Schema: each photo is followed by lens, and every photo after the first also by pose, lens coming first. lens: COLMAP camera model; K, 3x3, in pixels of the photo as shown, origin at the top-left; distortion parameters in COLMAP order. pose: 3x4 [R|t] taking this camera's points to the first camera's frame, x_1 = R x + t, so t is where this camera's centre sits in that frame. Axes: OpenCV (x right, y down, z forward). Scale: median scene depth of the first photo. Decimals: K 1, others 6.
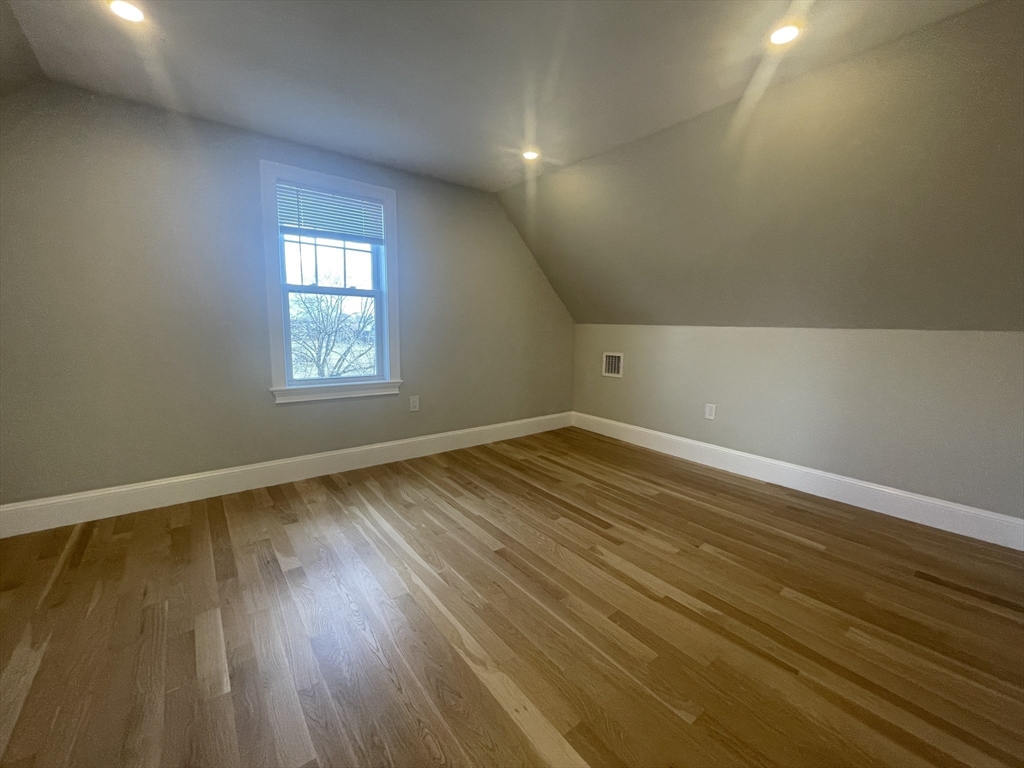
lens RADIAL K [[414.3, 0, 511.2], [0, 414.3, 379.8], [0, 0, 1]] dist [-0.000018, -0.000168]
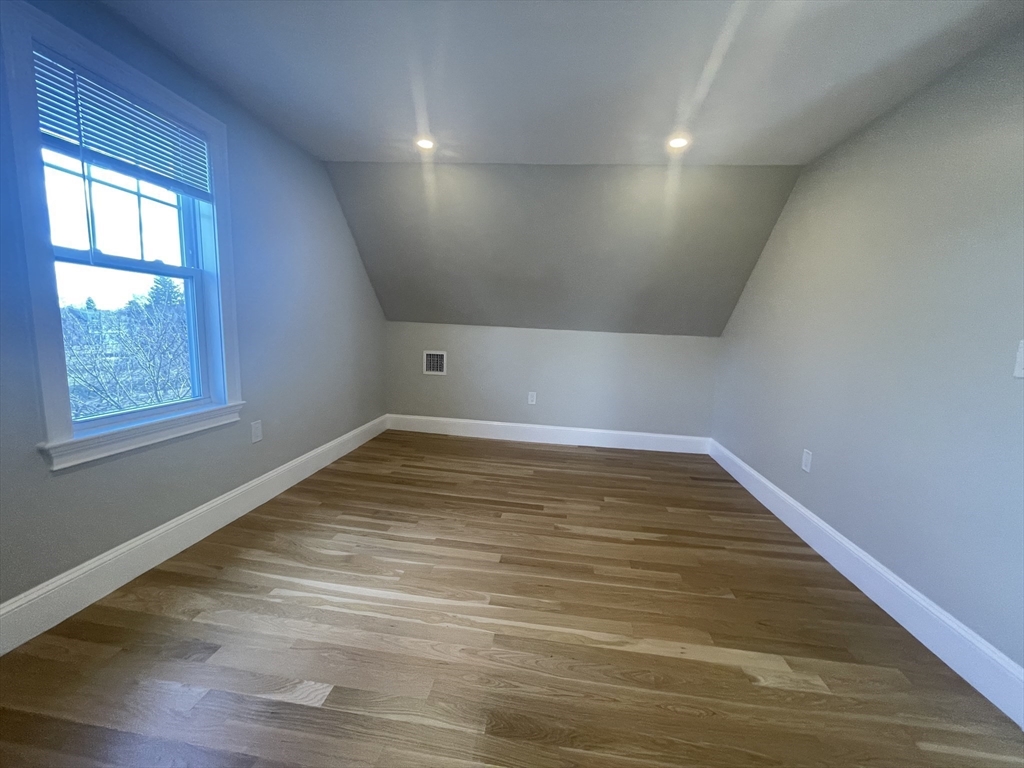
lens RADIAL K [[414.6, 0, 512.4], [0, 414.6, 383.2], [0, 0, 1]] dist [-0.001636, -0.000682]
pose [[0.707467, -0.083502, 0.701796, -0.506008], [0.062253, 0.996499, 0.055811, -0.047353], [-0.703999, 0.004204, 0.710188, 0.208408]]
